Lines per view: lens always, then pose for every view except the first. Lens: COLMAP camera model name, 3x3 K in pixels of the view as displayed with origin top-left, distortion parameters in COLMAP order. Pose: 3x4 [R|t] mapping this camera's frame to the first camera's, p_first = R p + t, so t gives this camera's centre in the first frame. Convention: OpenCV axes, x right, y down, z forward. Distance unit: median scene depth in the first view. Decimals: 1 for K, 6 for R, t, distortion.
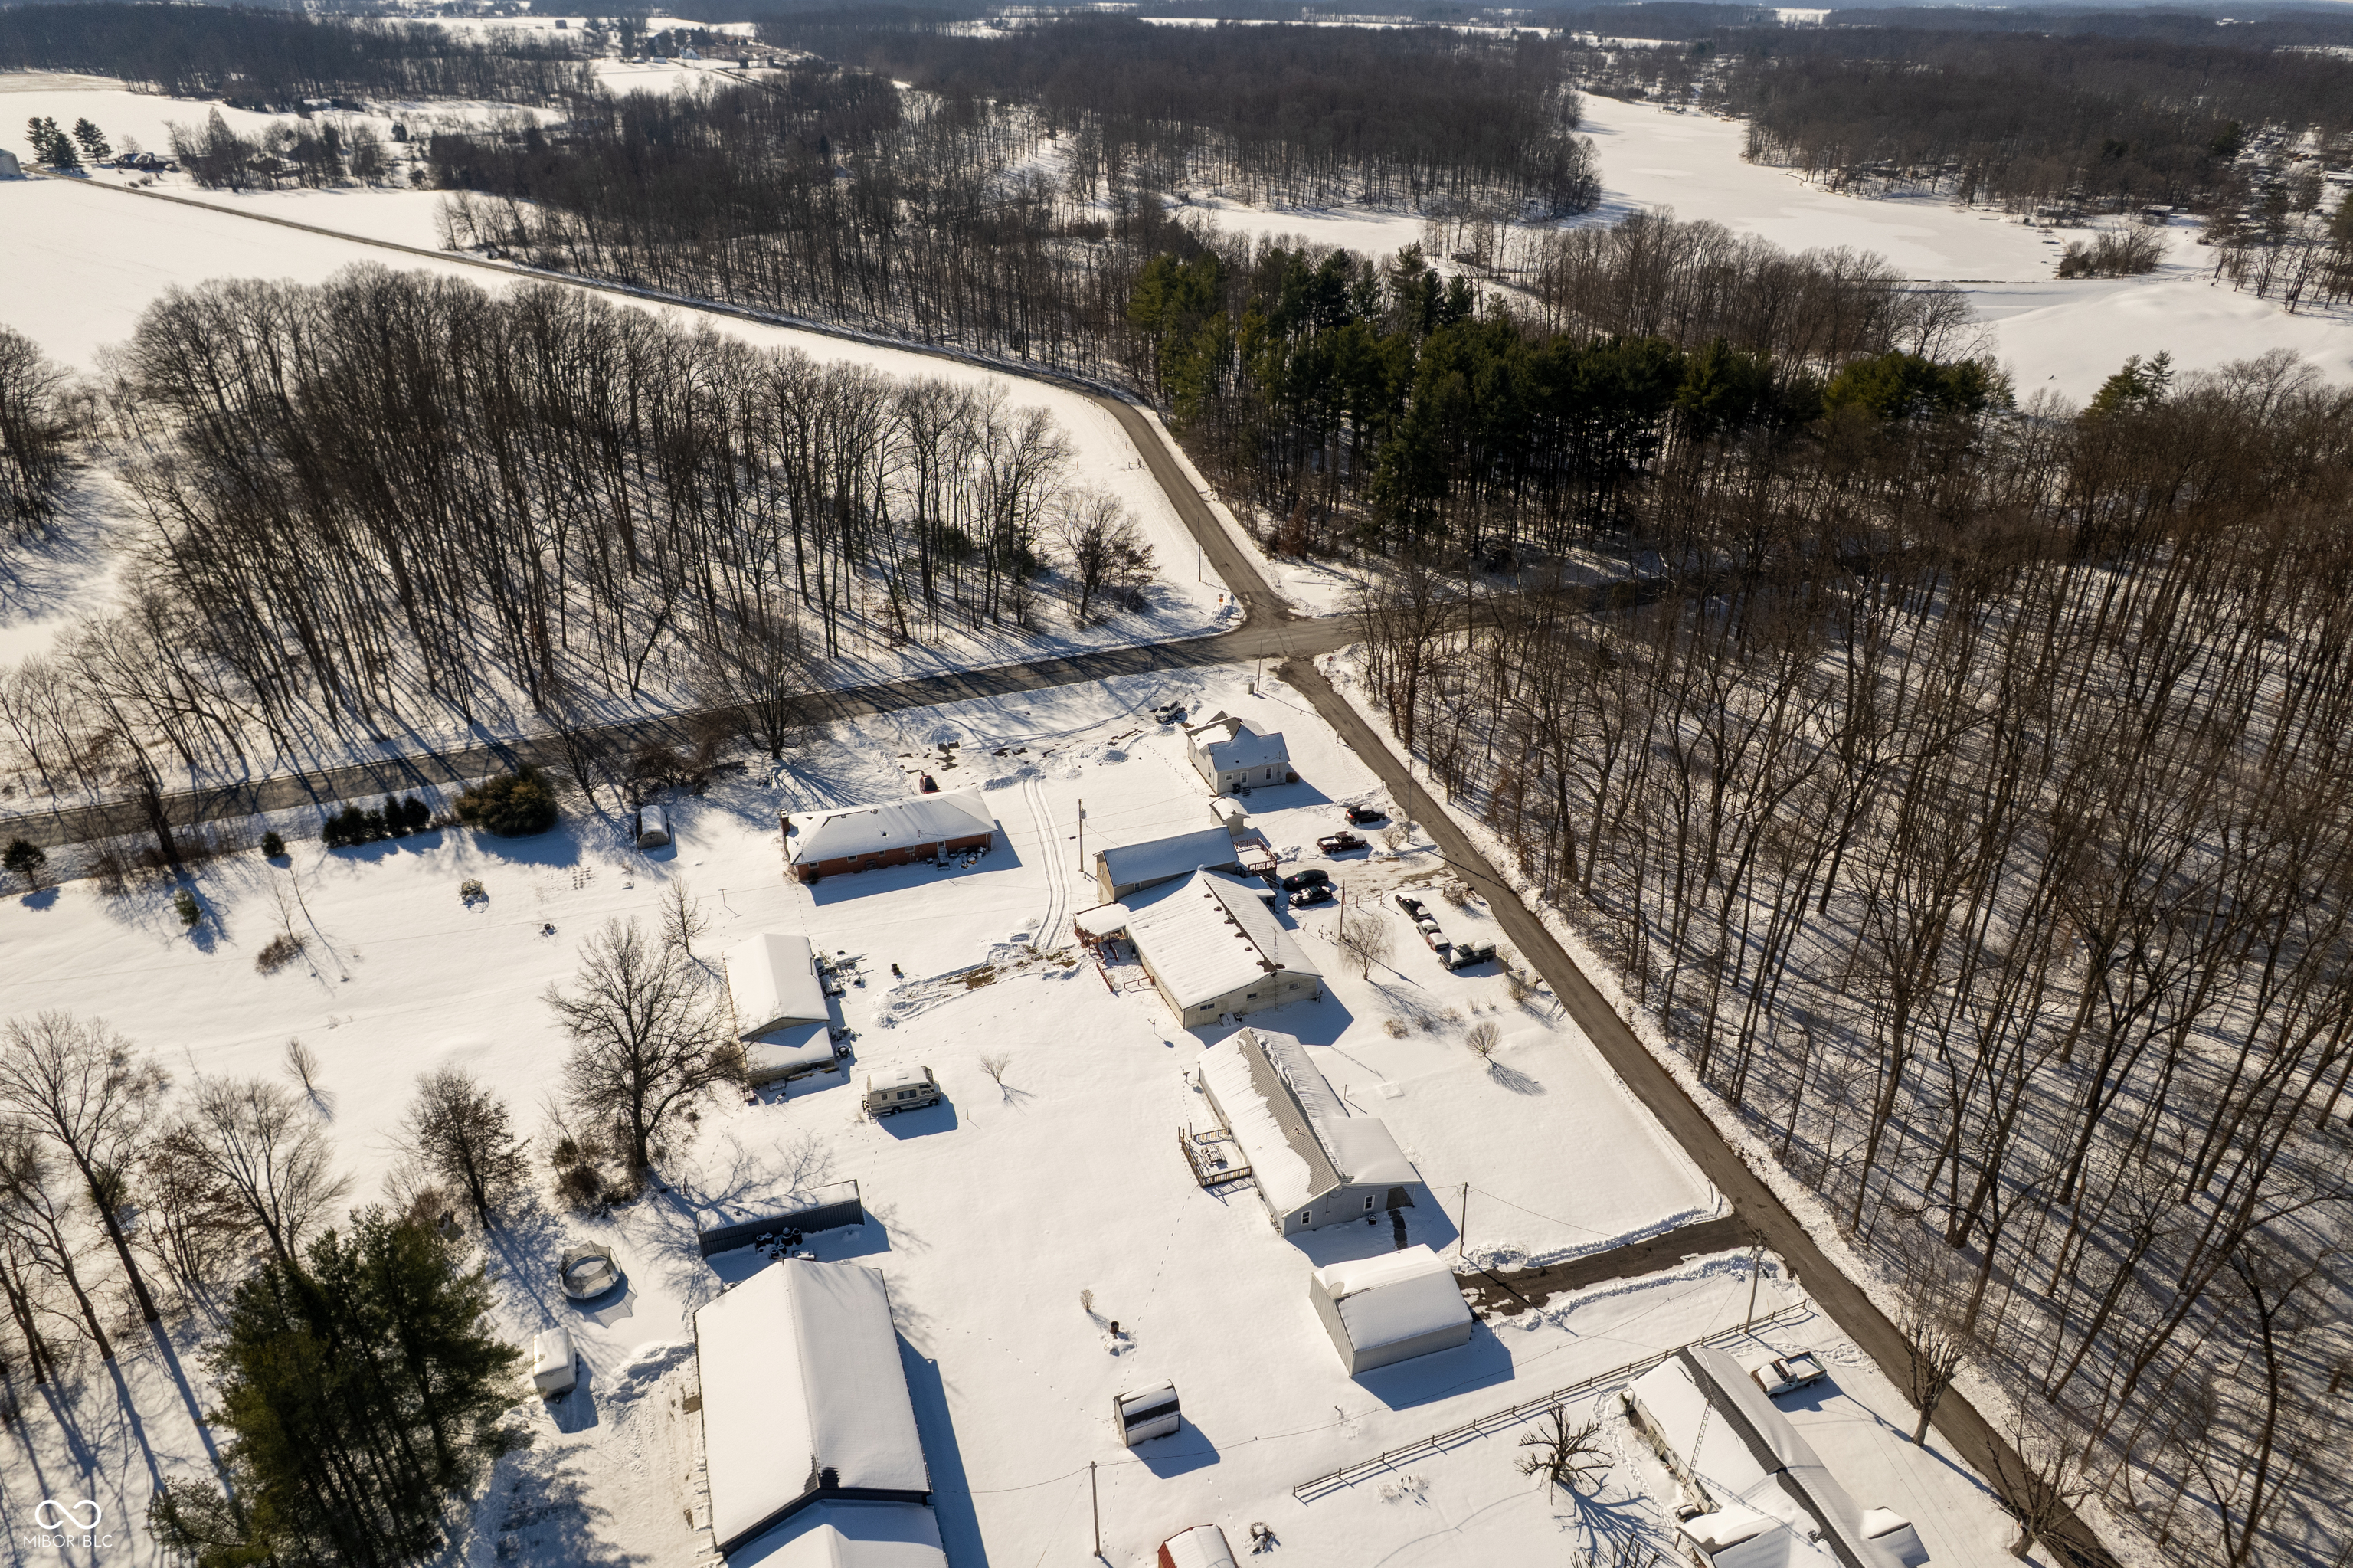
lens RADIAL K [[1581.0, 0, 1176.5], [0, 1581.0, 784.0], [0, 0, 1]] dist [-0.043501, -0.001034]
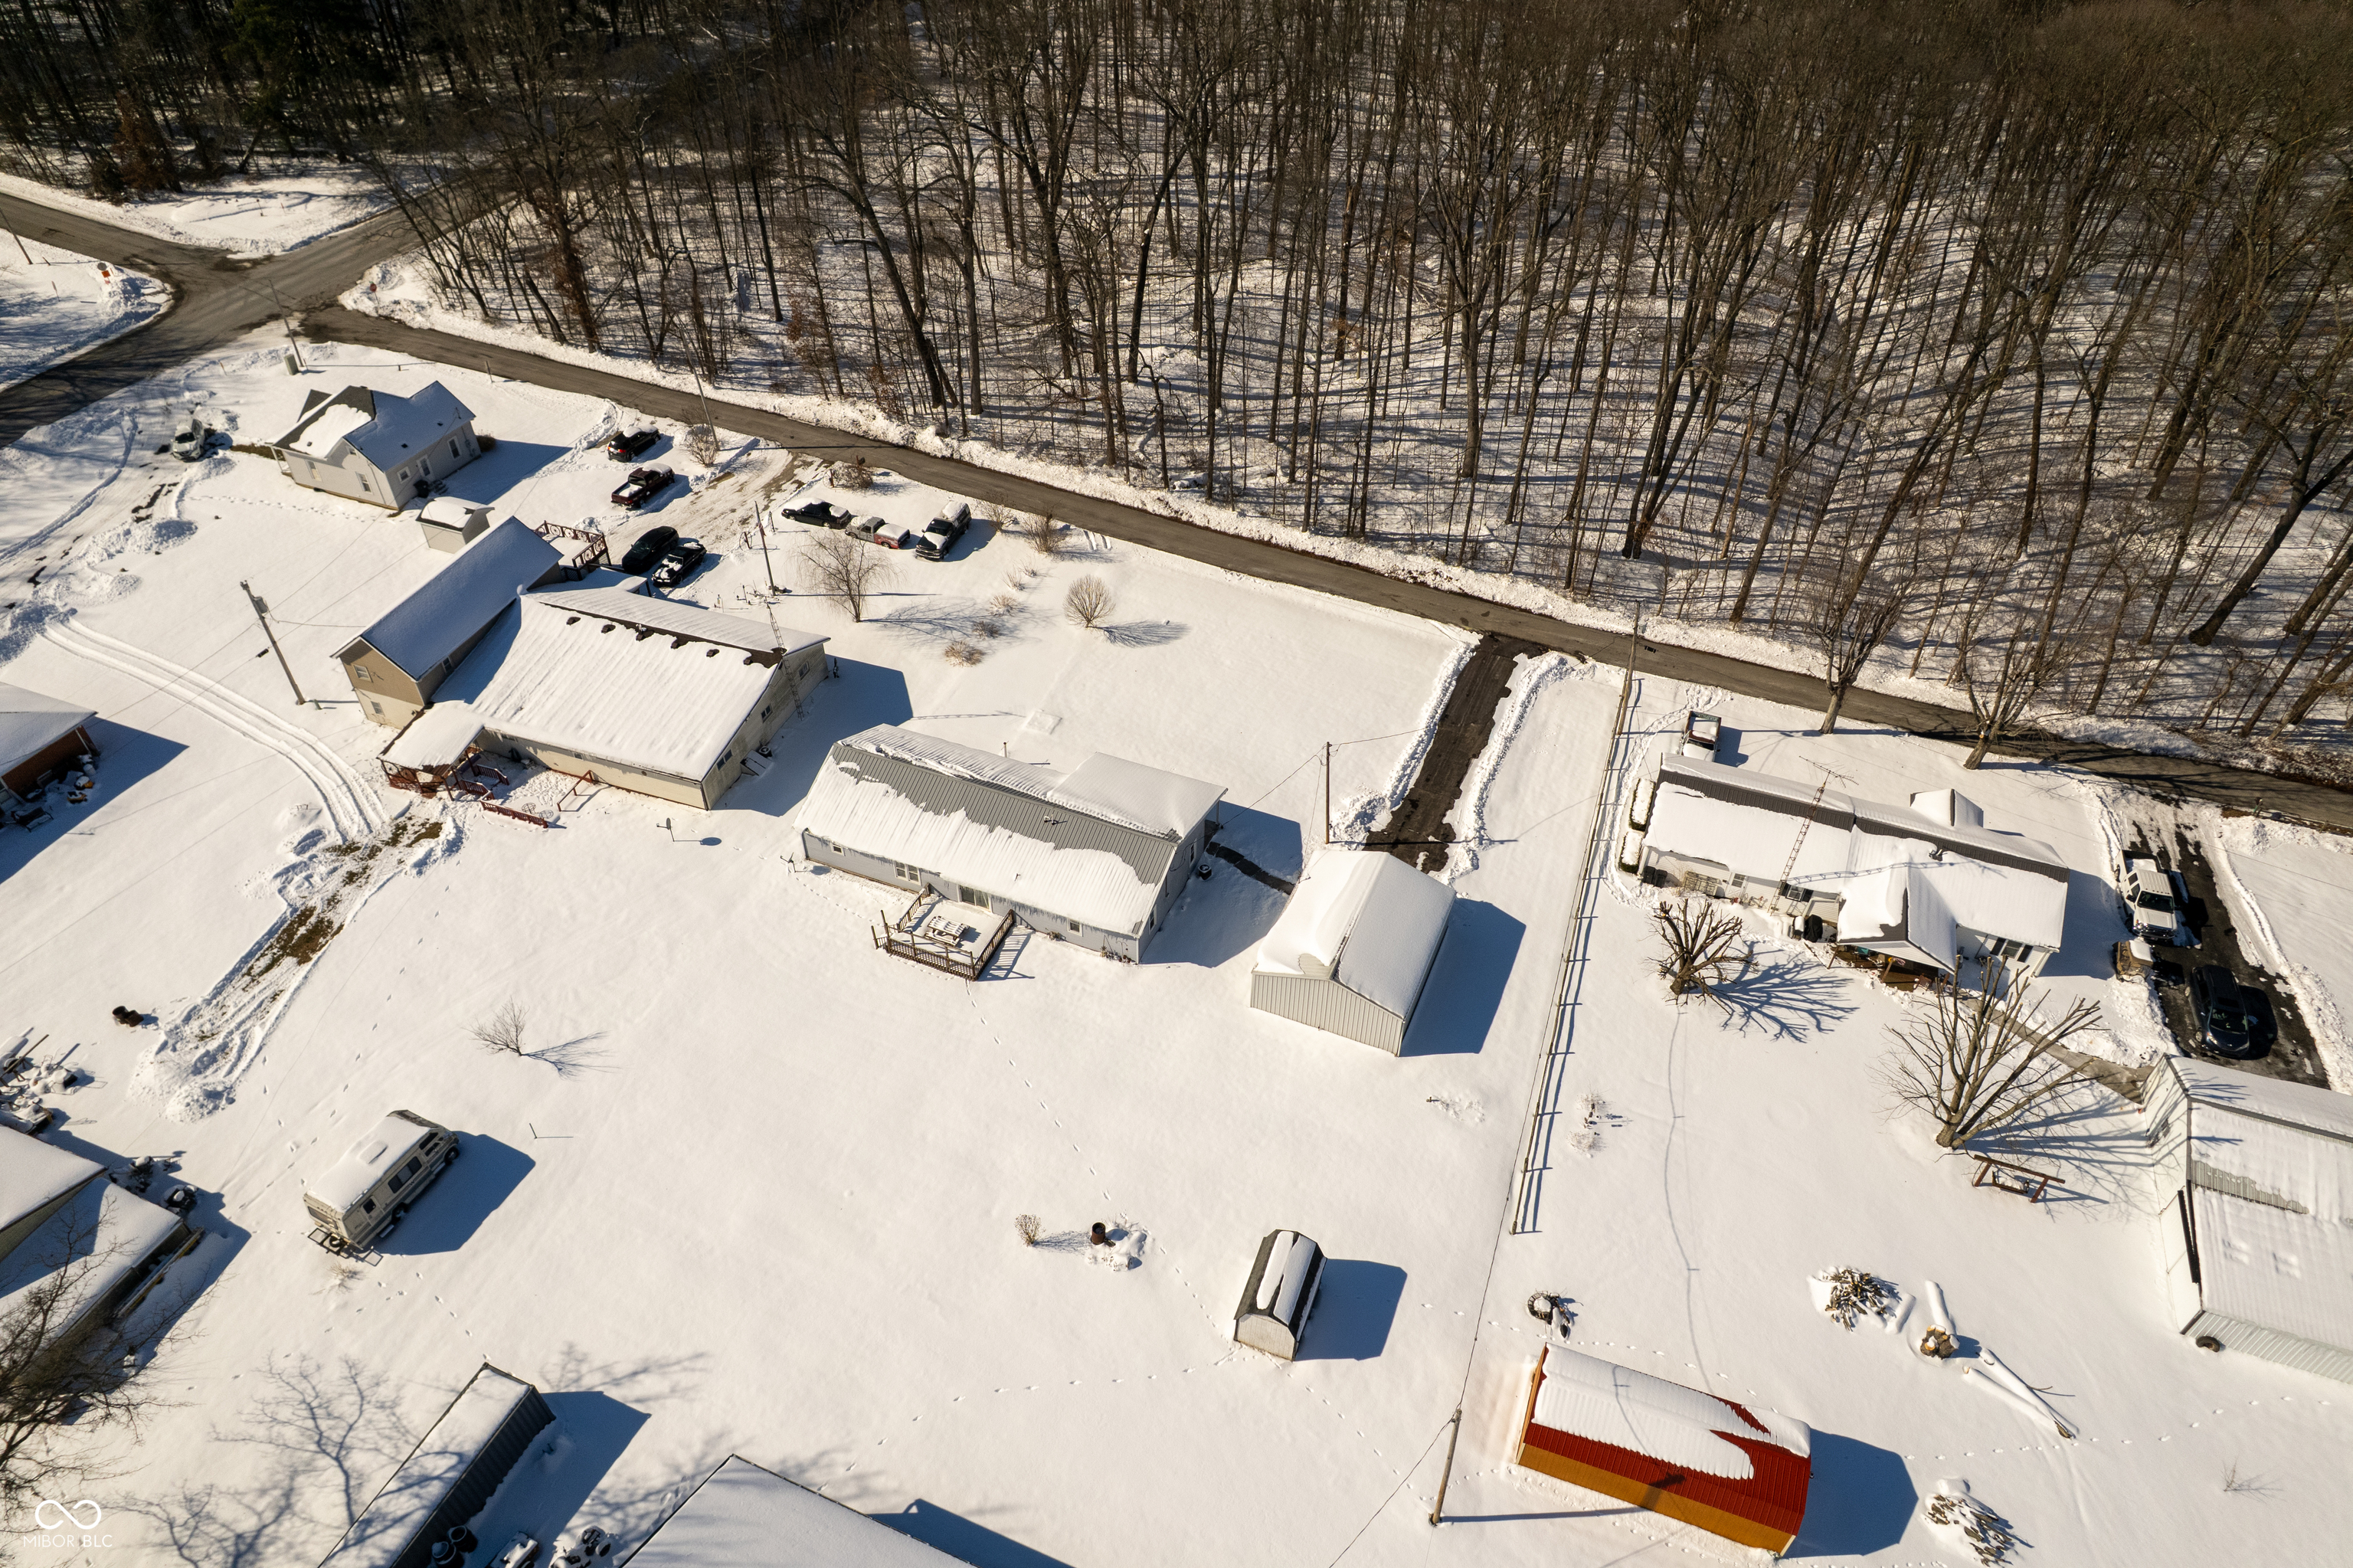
lens RADIAL K [[1542.9, 0, 1176.5], [0, 1542.9, 784.0], [0, 0, 1]] dist [-0.075865, 0.073809]
pose [[0.650121, -0.496021, 0.575592, -0.200319], [0.364201, 0.868260, 0.336871, 0.012427], [-0.666859, -0.009376, 0.745125, 0.415302]]
